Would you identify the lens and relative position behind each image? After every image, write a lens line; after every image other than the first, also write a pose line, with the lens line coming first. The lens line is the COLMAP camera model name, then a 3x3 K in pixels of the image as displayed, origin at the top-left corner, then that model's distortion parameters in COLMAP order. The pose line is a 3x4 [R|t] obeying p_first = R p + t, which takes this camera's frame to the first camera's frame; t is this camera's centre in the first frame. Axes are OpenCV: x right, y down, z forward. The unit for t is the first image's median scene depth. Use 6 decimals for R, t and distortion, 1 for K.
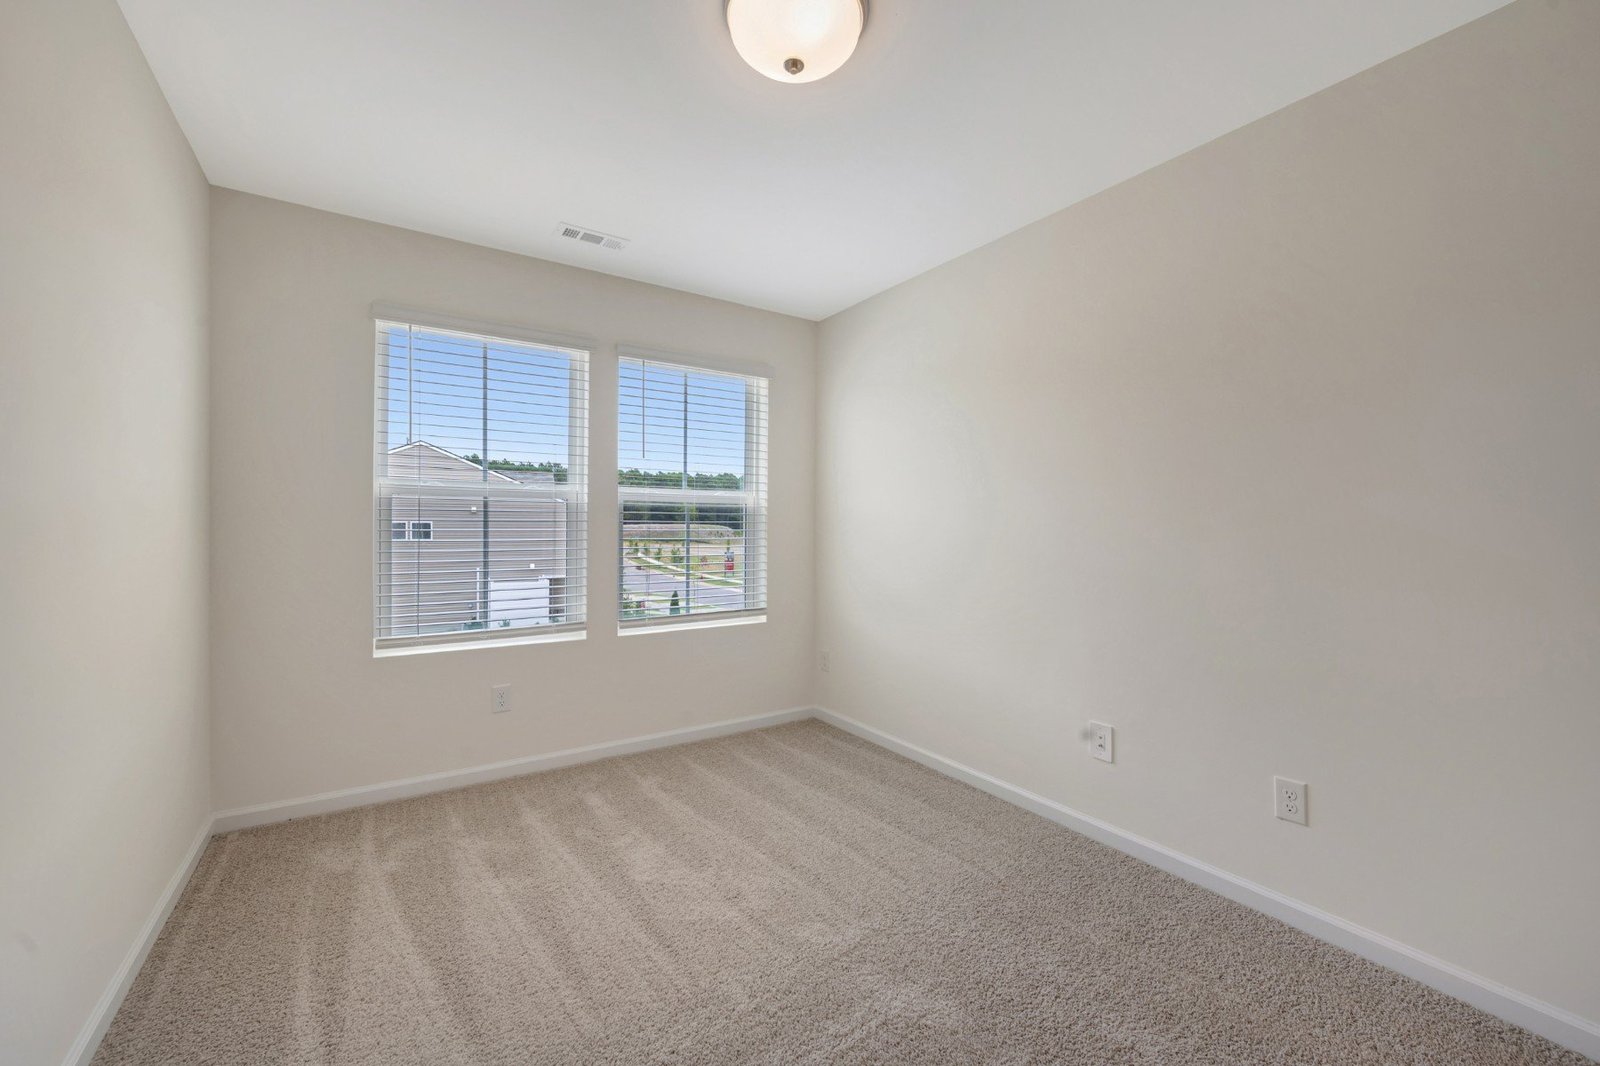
lens RADIAL K [[672.4, 0, 745.9], [0, 672.4, 533.7], [0, 0, 1]] dist [0.000421, 0.000015]
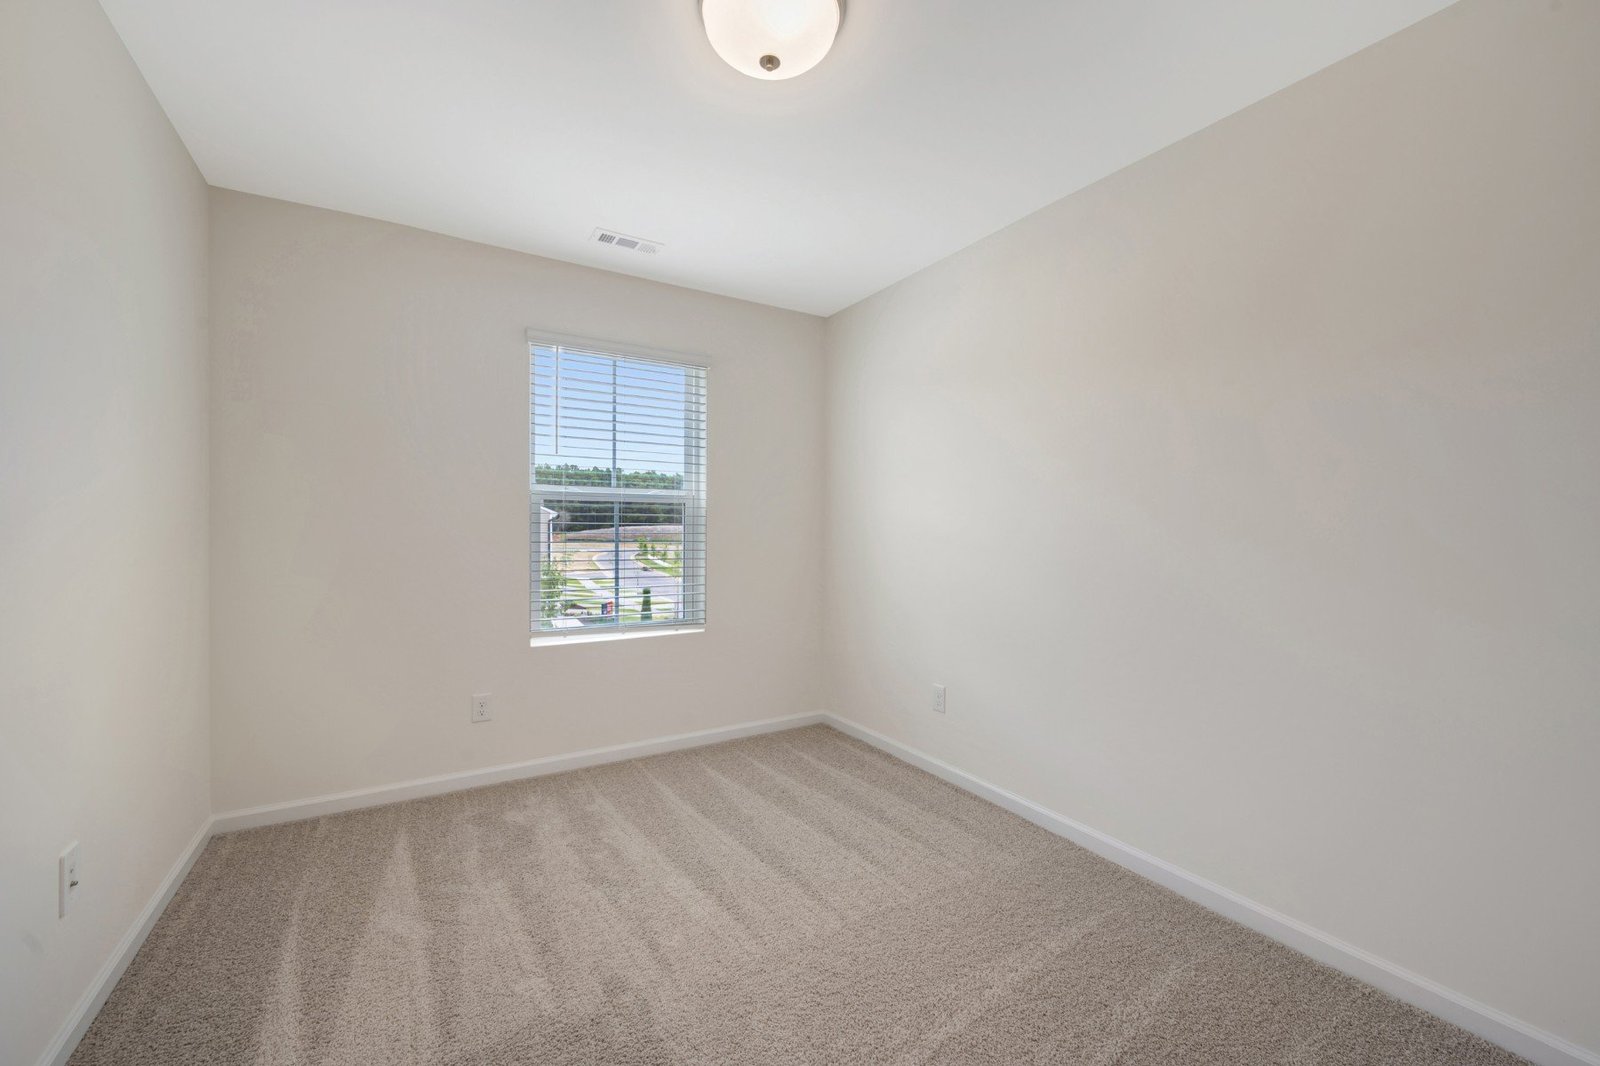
lens RADIAL K [[644.1, 0, 800.6], [0, 644.1, 527.9], [0, 0, 1]] dist [0.000711, -0.000104]
pose [[0.999604, 0.002556, -0.028035, 0.096136], [-0.002813, 0.999955, -0.009106, -0.001883], [0.028011, 0.009181, 0.999565, 0.062412]]
